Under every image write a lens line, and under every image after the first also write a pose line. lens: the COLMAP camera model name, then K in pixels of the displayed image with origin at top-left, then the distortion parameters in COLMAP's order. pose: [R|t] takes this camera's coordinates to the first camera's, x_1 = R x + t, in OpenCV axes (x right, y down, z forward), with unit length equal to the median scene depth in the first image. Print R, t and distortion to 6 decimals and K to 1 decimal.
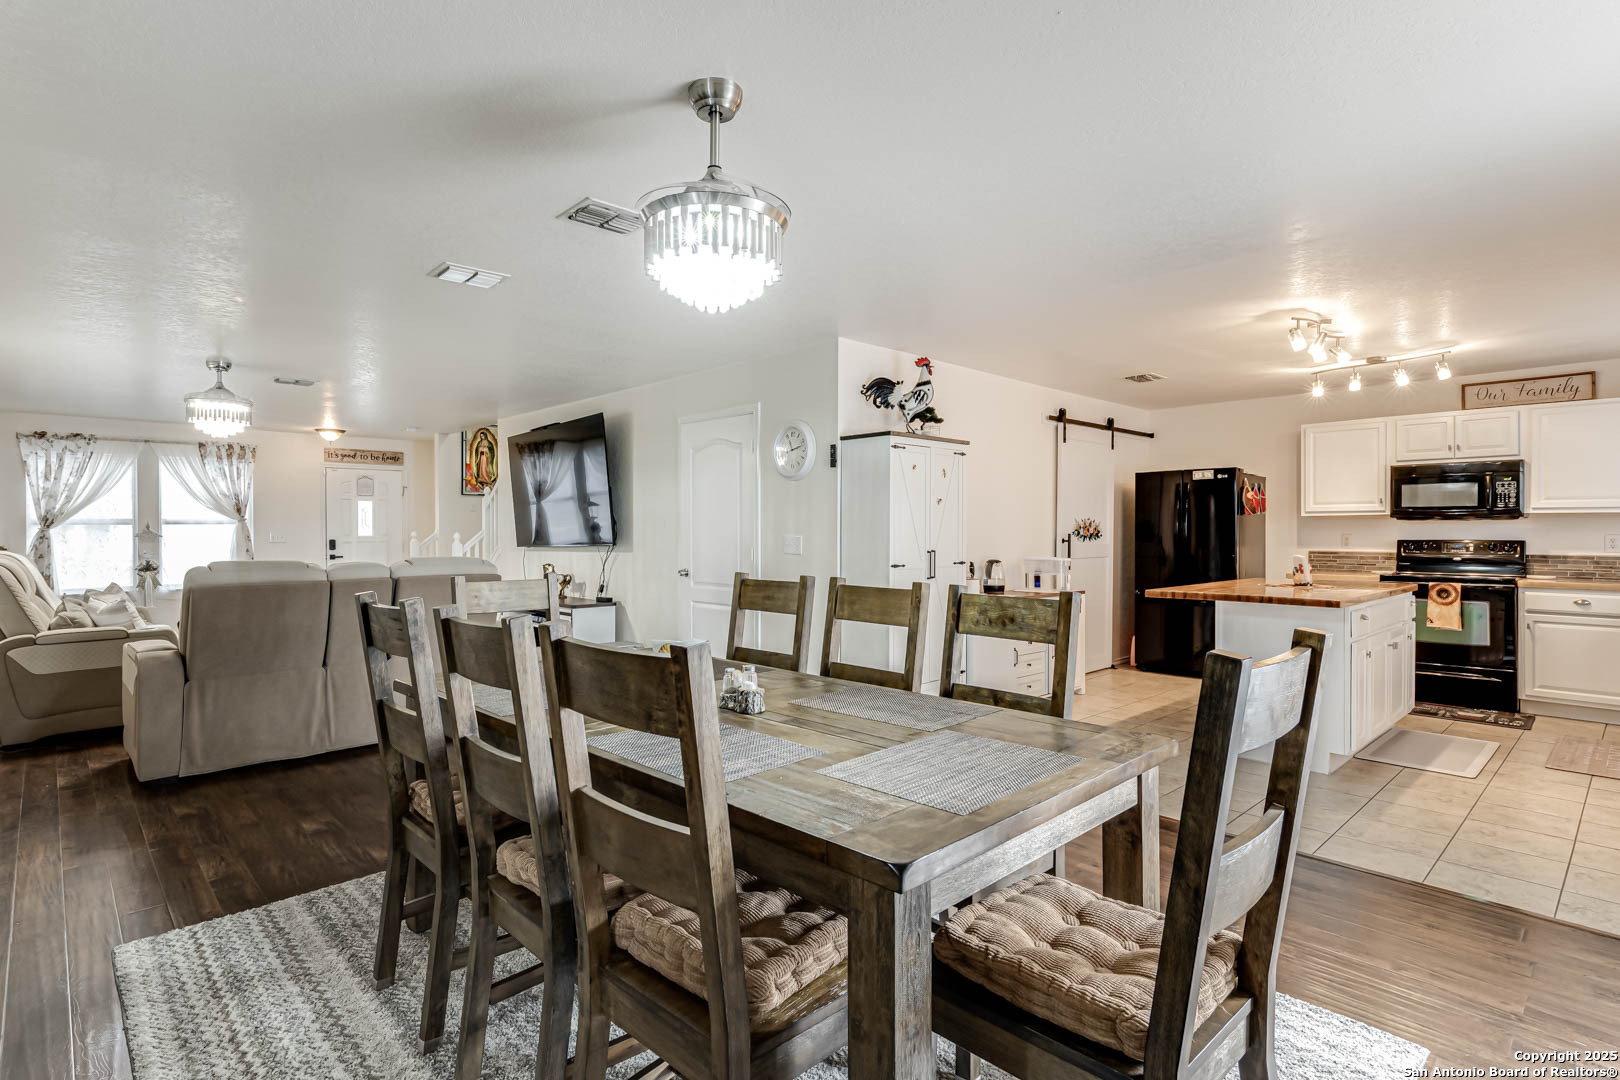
lens RADIAL K [[808.8, 0, 803.5], [0, 808.8, 531.3], [0, 0, 1]] dist [0.018270, 0.001630]
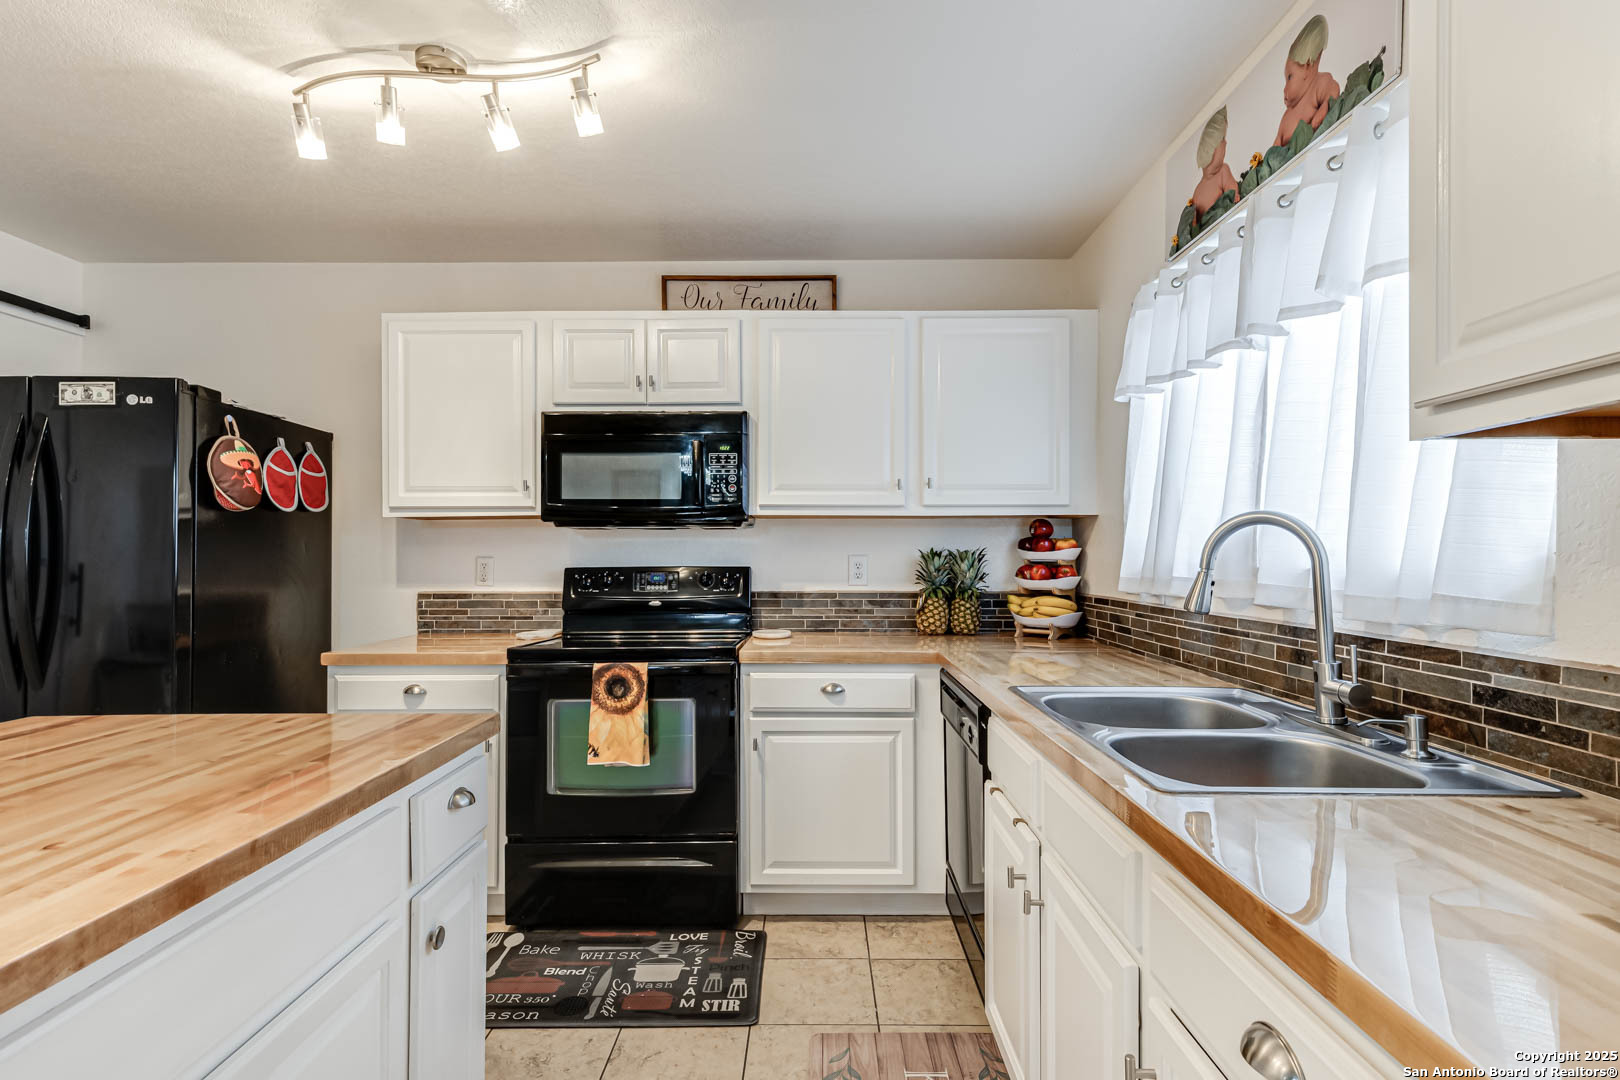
lens RADIAL K [[808.8, 0, 803.5], [0, 808.8, 531.3], [0, 0, 1]] dist [0.018270, 0.001630]
pose [[0.705730, 0.018228, 0.708246, 0.525694], [0.004601, 0.999530, -0.030308, 0.004112], [-0.708466, 0.024648, 0.705315, 0.598518]]
